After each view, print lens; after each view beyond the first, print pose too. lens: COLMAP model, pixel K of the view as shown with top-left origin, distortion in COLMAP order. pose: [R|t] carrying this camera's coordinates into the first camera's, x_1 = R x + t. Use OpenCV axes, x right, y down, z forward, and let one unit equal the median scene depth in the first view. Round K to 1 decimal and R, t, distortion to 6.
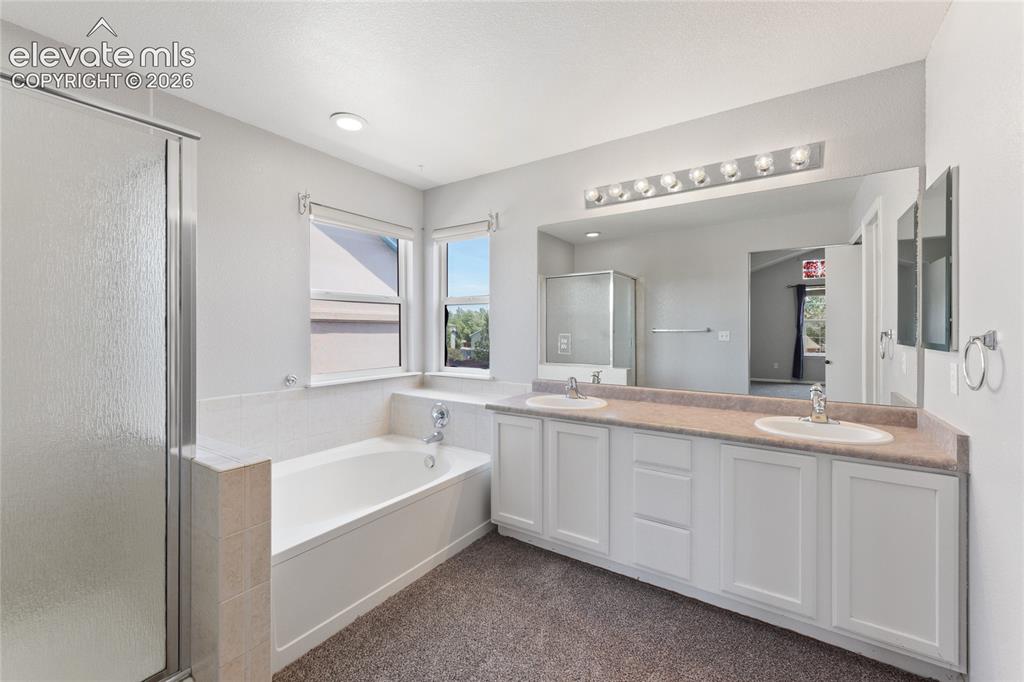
lens RADIAL K [[430.2, 0, 508.4], [0, 430.2, 335.4], [0, 0, 1]] dist [0.010387, -0.001350]
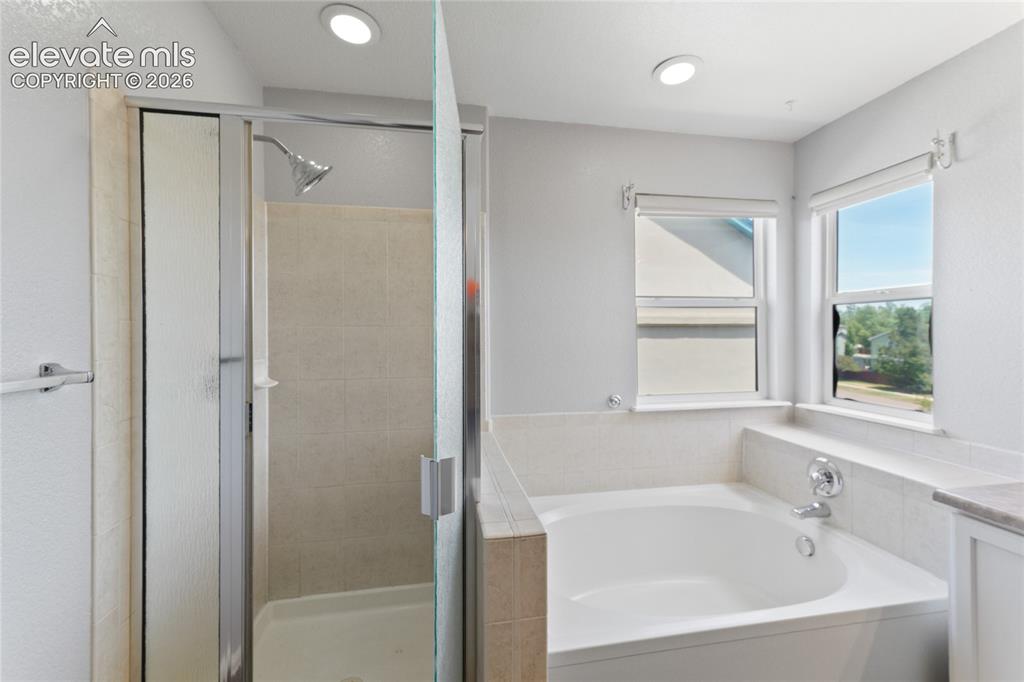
lens RADIAL K [[430.2, 0, 503.6], [0, 430.2, 334.2], [0, 0, 1]] dist [0.010387, -0.001350]
pose [[0.703735, -0.003047, -0.710456, -0.035760], [-0.003127, 0.999968, -0.007386, -0.021967], [0.710456, 0.007419, 0.703703, 0.199962]]
